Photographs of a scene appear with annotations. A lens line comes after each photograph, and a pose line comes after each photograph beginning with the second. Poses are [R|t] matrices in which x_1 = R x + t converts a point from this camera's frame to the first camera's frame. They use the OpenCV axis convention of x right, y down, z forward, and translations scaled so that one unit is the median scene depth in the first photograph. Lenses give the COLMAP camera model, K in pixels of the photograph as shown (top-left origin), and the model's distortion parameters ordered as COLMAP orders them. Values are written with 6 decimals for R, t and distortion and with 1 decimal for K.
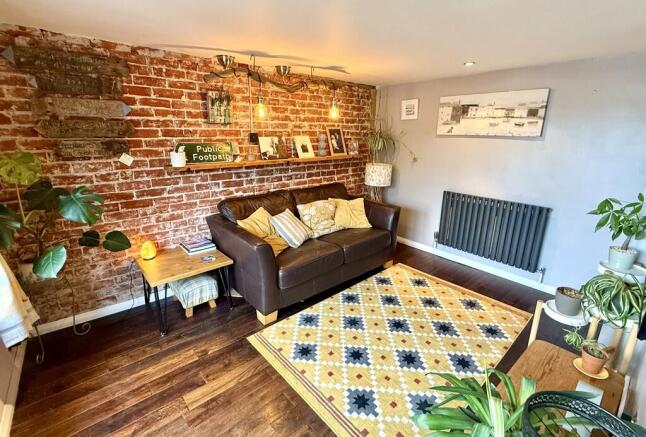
lens RADIAL K [[301.8, 0, 321.6], [0, 301.8, 217.3], [0, 0, 1]] dist [-0.001686, 0.000428]
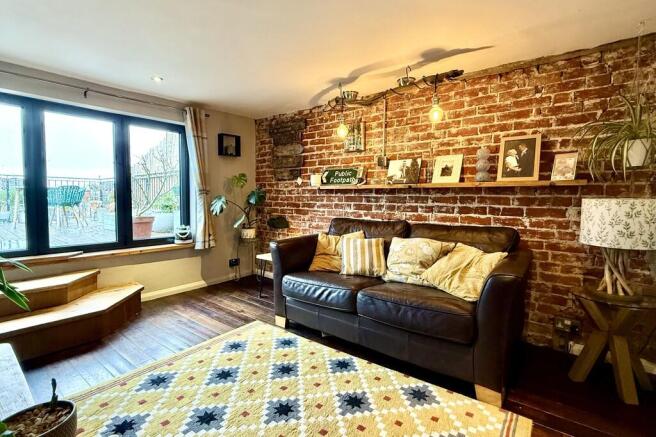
lens RADIAL K [[306.4, 0, 326.4], [0, 306.4, 217.2], [0, 0, 1]] dist [-0.001686, 0.000428]
pose [[0.190522, 0.053781, -0.980209, 0.723358], [-0.279579, 0.960121, -0.001663, -0.042755], [0.941030, 0.274363, 0.197960, 0.700431]]
